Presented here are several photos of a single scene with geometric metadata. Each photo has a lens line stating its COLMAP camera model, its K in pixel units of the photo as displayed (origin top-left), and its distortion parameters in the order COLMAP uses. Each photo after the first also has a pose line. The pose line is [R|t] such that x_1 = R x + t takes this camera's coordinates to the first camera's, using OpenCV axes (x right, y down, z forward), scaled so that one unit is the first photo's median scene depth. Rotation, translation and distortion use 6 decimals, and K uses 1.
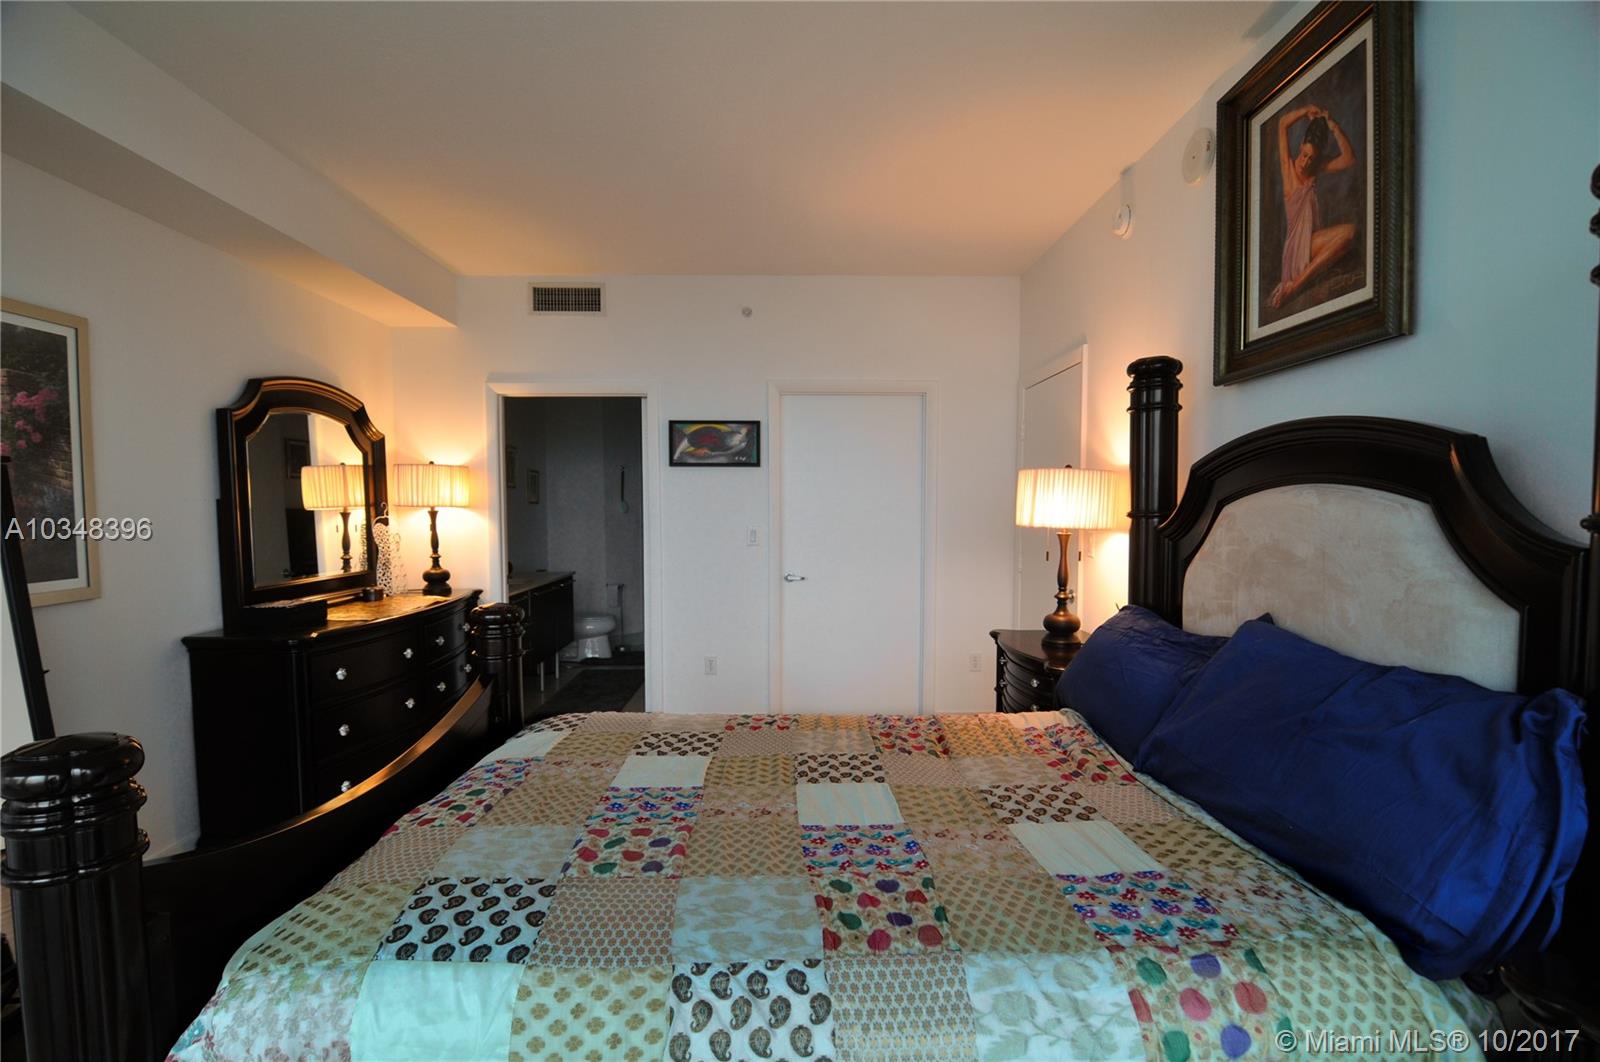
lens RADIAL K [[785.3, 0, 802.0], [0, 785.3, 546.6], [0, 0, 1]] dist [0.003162, -0.019239]
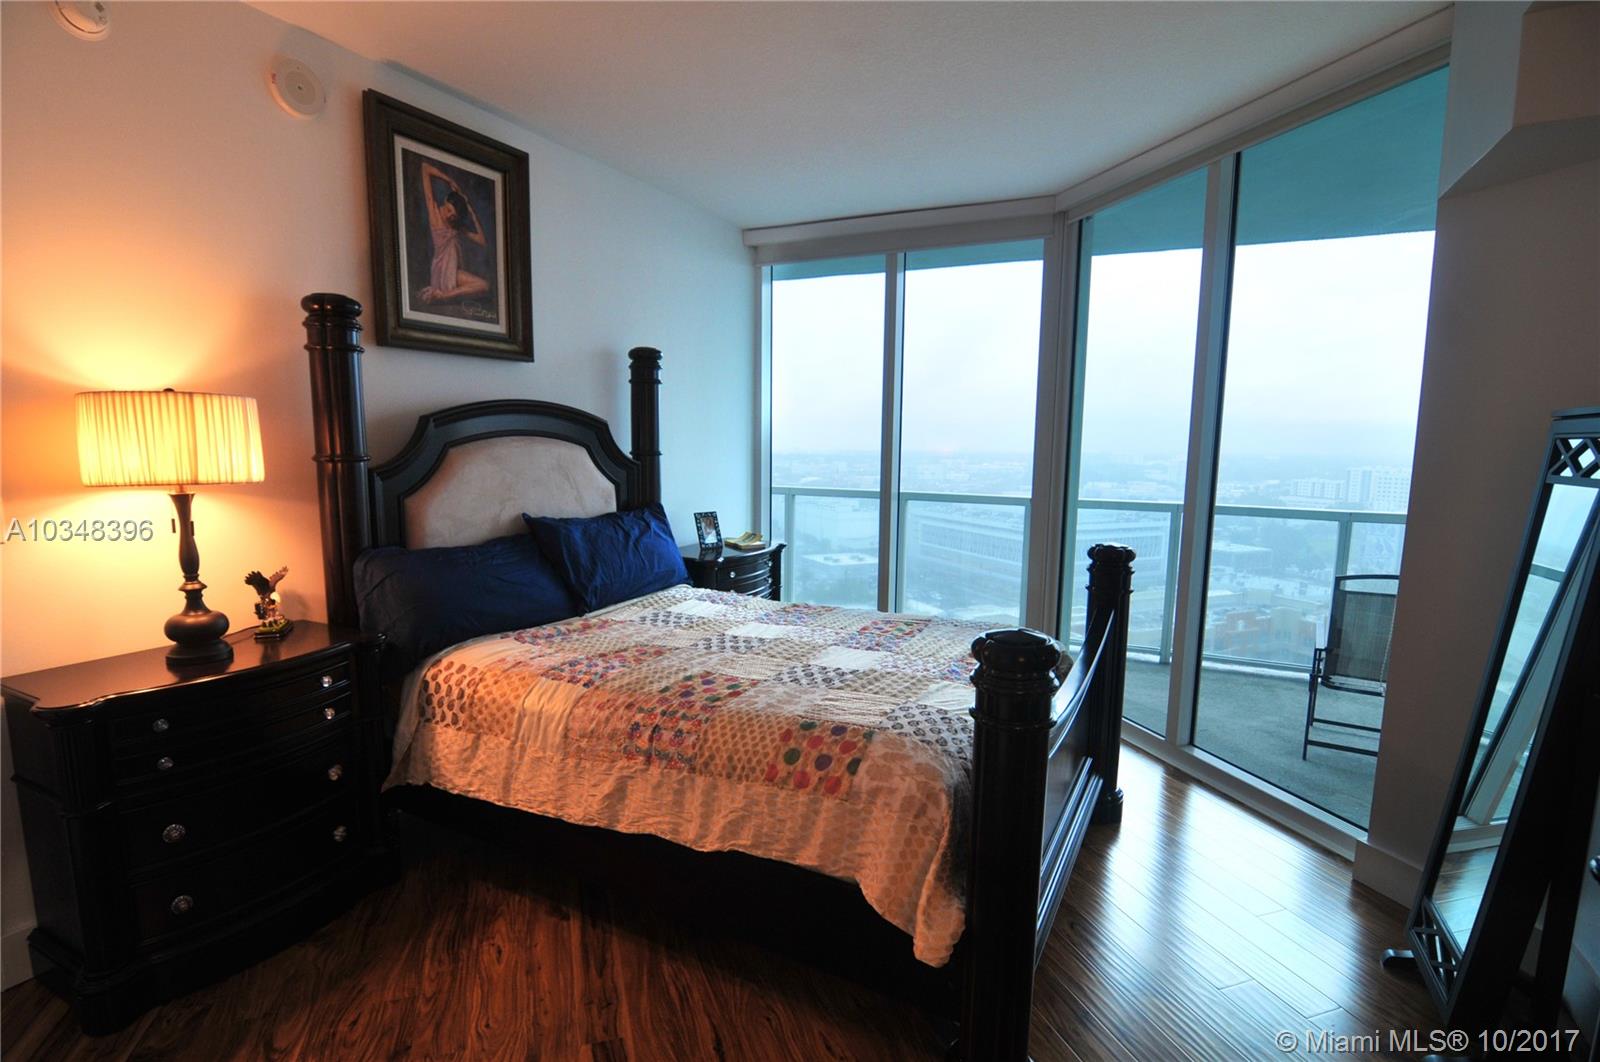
lens RADIAL K [[785.3, 0, 802.0], [0, 785.3, 546.6], [0, 0, 1]] dist [0.003162, -0.019239]
pose [[-0.876319, -0.088437, 0.473543, -0.717878], [0.000266, 0.982915, 0.184058, -0.146843], [-0.481730, 0.161419, -0.861324, 2.085503]]
